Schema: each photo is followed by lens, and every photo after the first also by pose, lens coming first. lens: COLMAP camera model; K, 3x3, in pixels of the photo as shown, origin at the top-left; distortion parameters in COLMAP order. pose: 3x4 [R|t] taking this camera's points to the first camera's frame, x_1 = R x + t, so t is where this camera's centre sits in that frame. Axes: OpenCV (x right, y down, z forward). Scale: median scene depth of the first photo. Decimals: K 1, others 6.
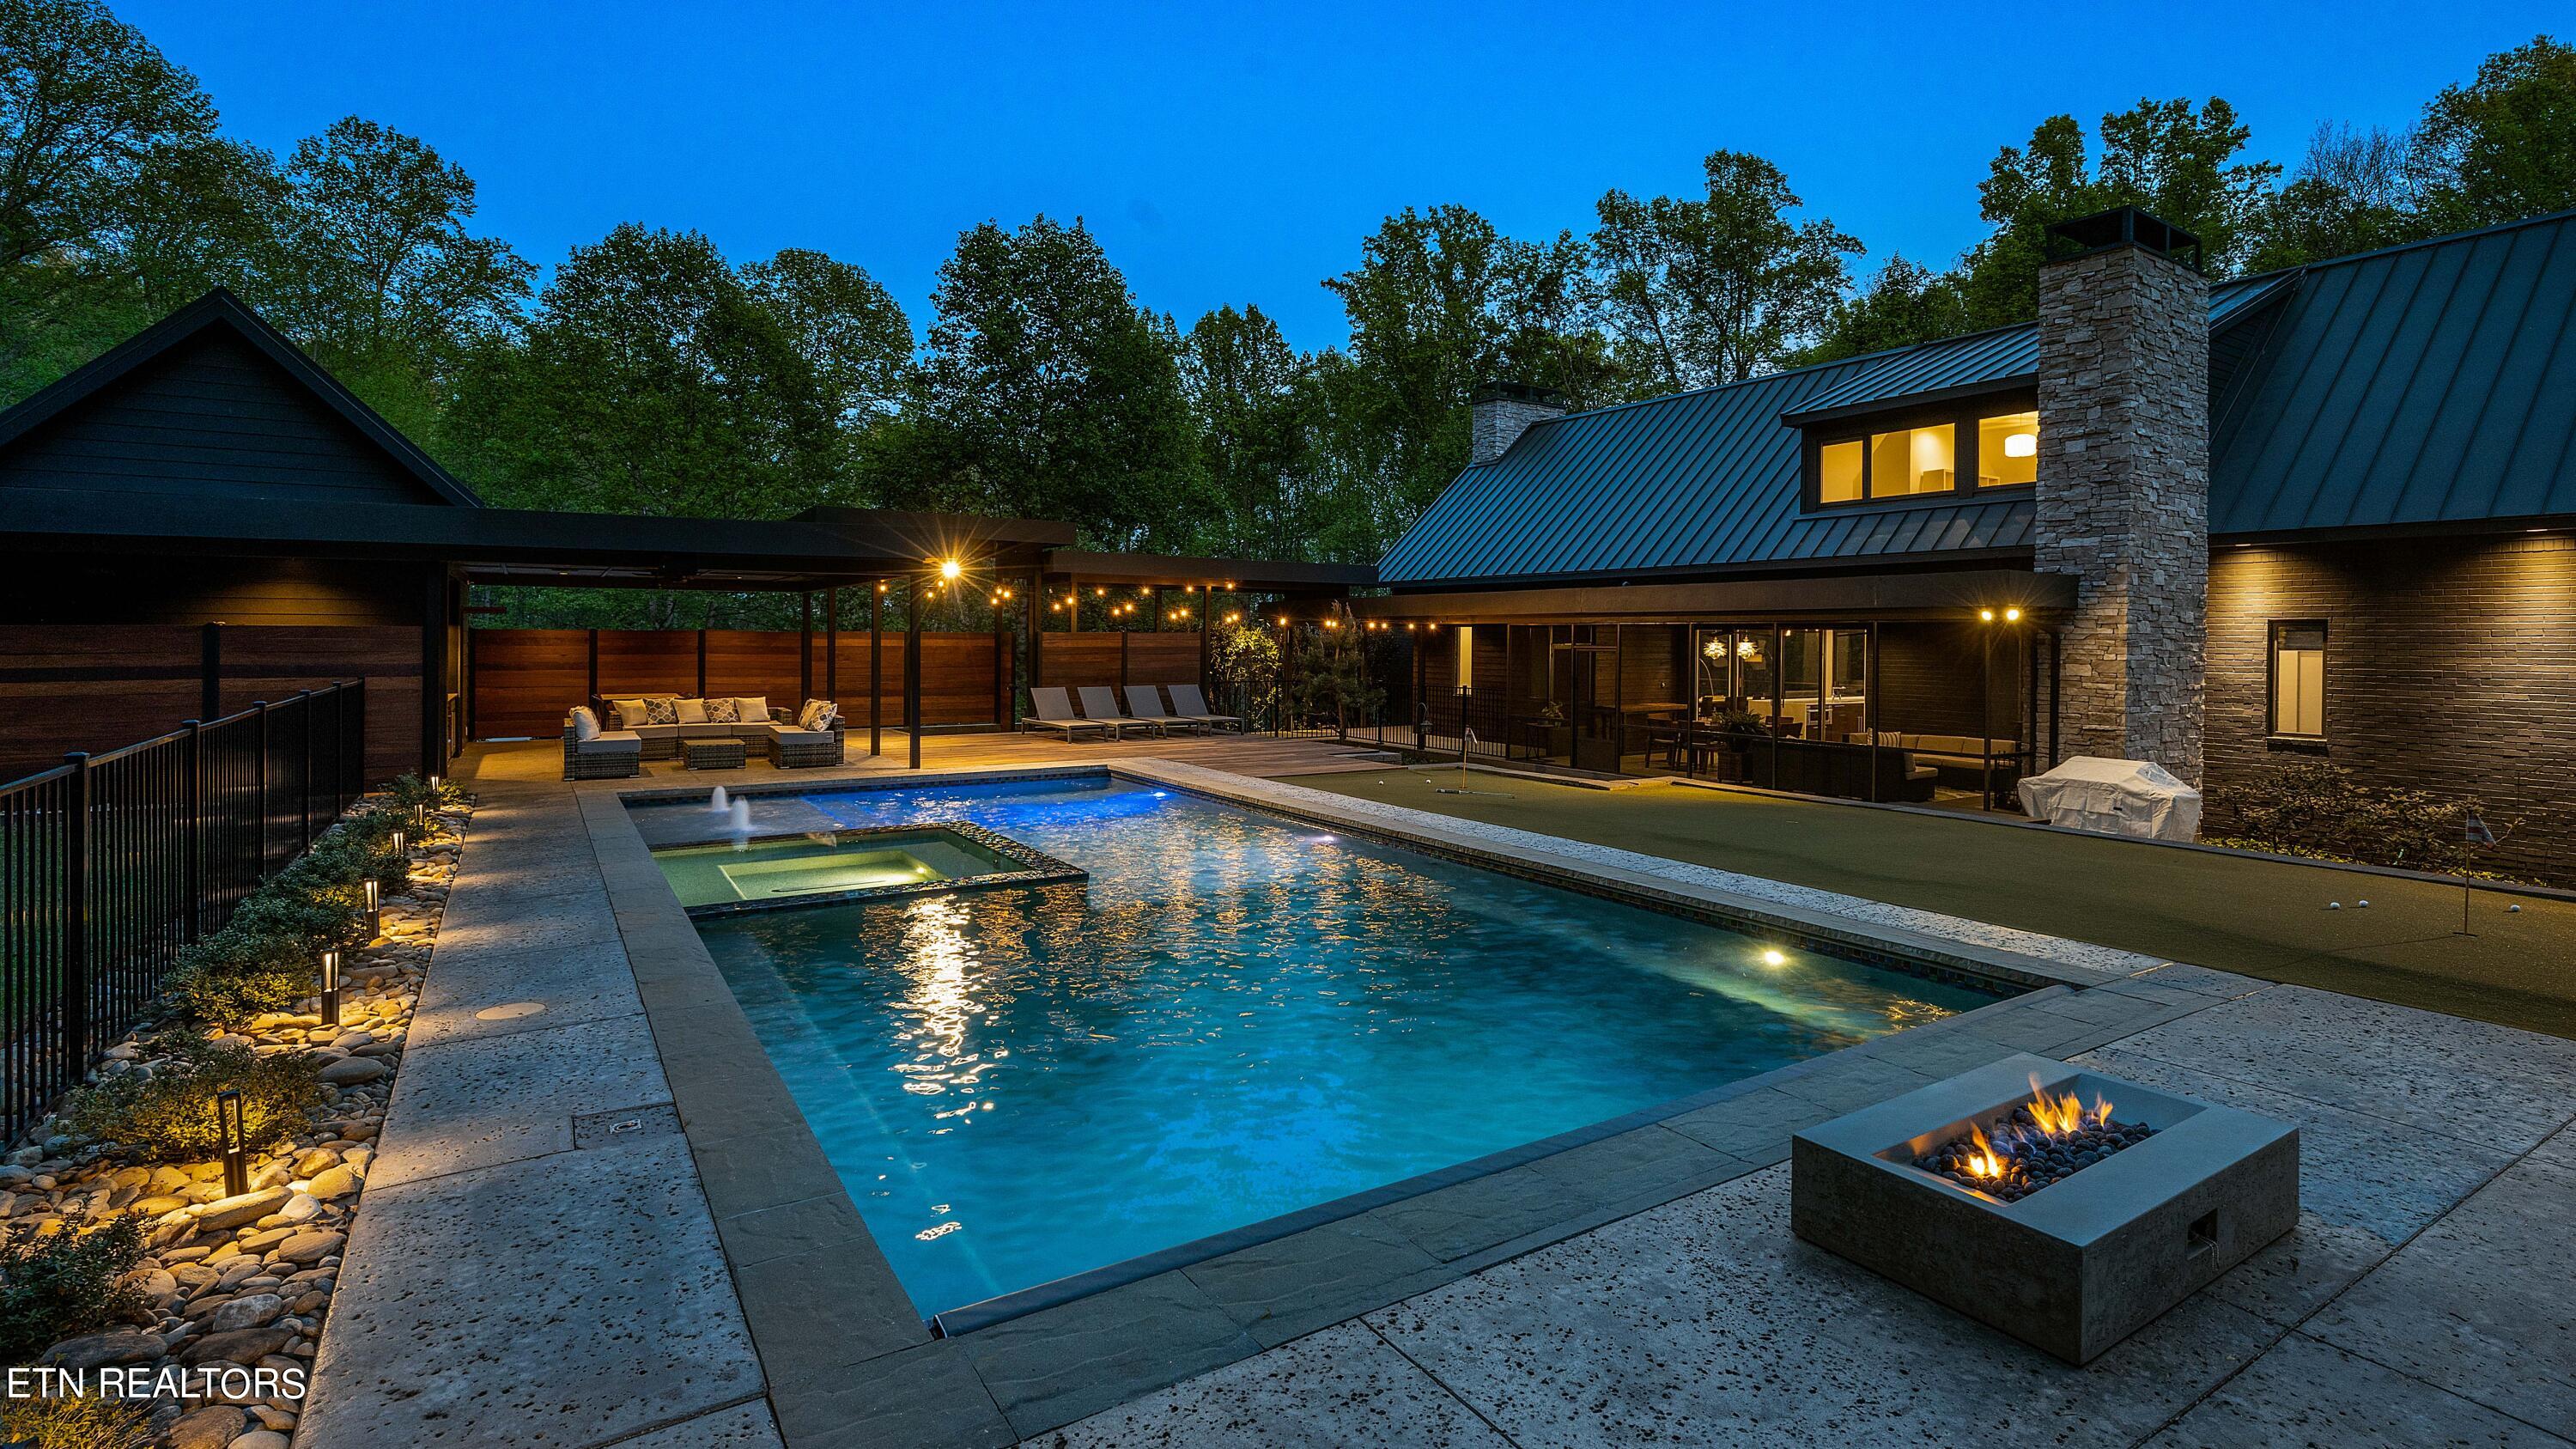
lens RADIAL K [[1111.9, 0, 1288.0], [0, 1111.9, 724.5], [0, 0, 1]] dist [-0.002586, -0.000591]
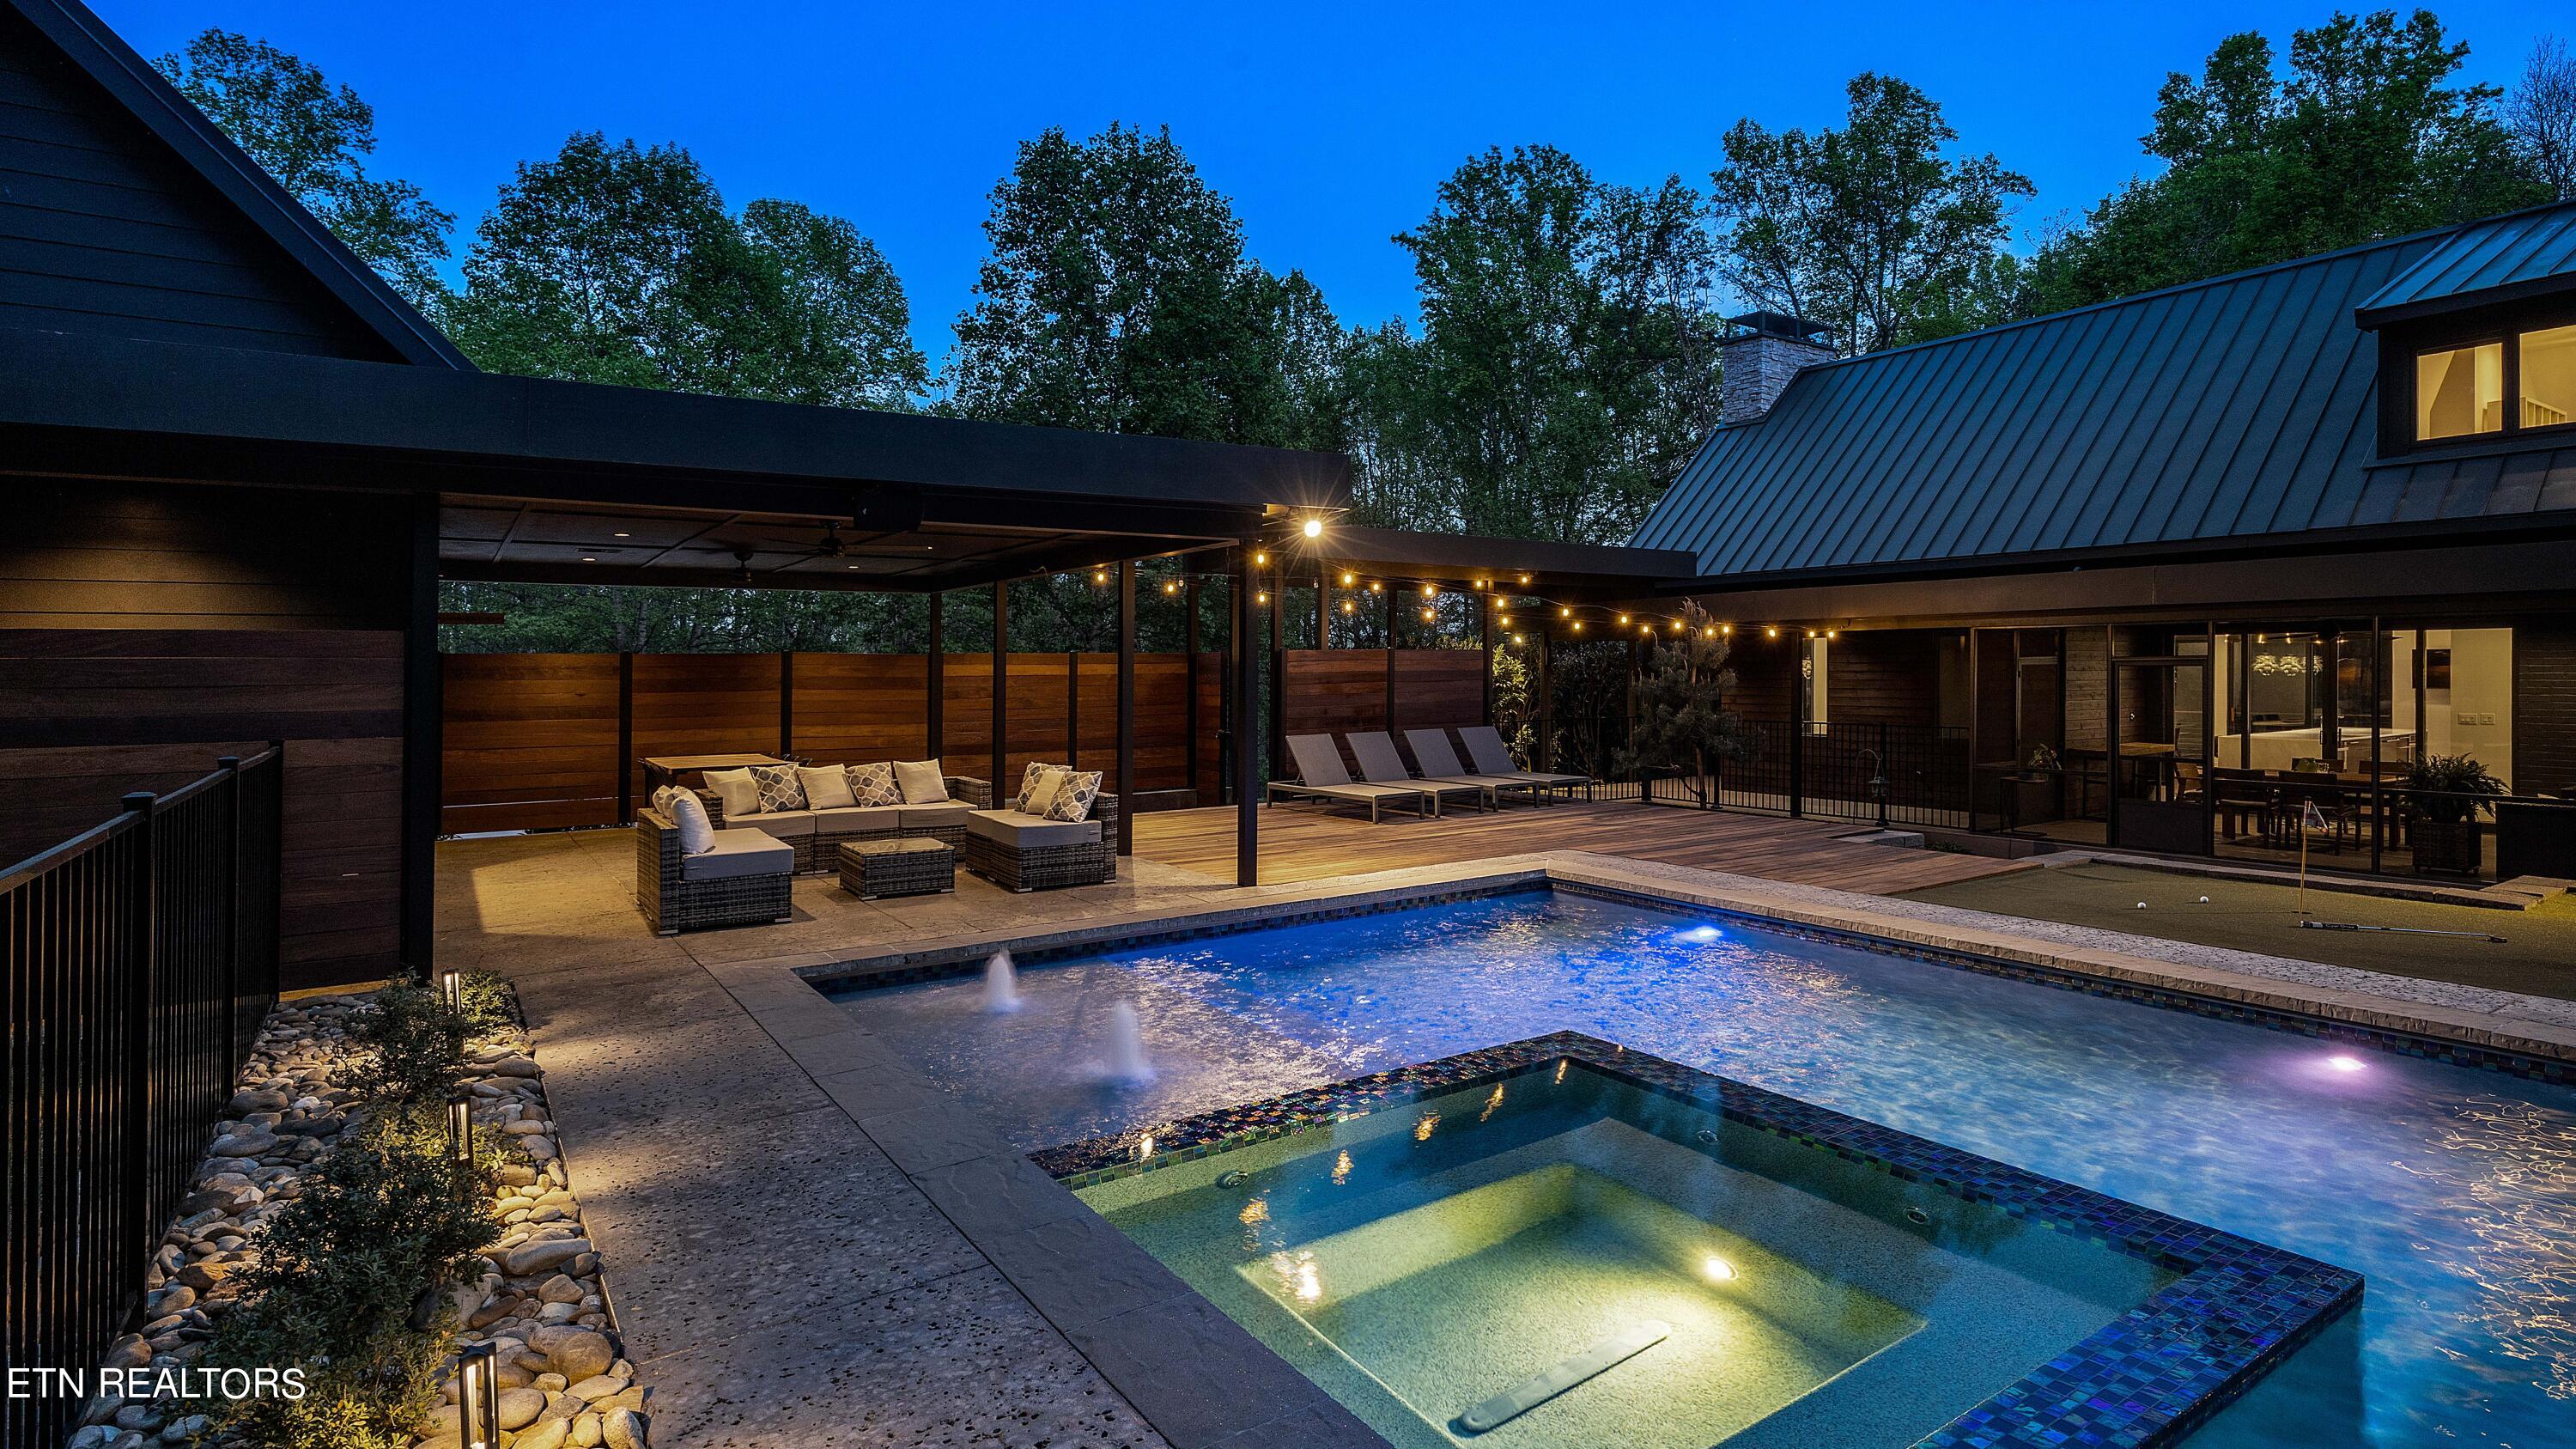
lens RADIAL K [[1284.1, 0, 1288.0], [0, 1284.1, 724.5], [0, 0, 1]] dist [0.001729, 0.000855]
pose [[0.999860, -0.015637, -0.006014, -0.100992], [0.015423, 0.999300, -0.034092, -0.006160], [0.006543, 0.033994, 0.999401, 0.114863]]
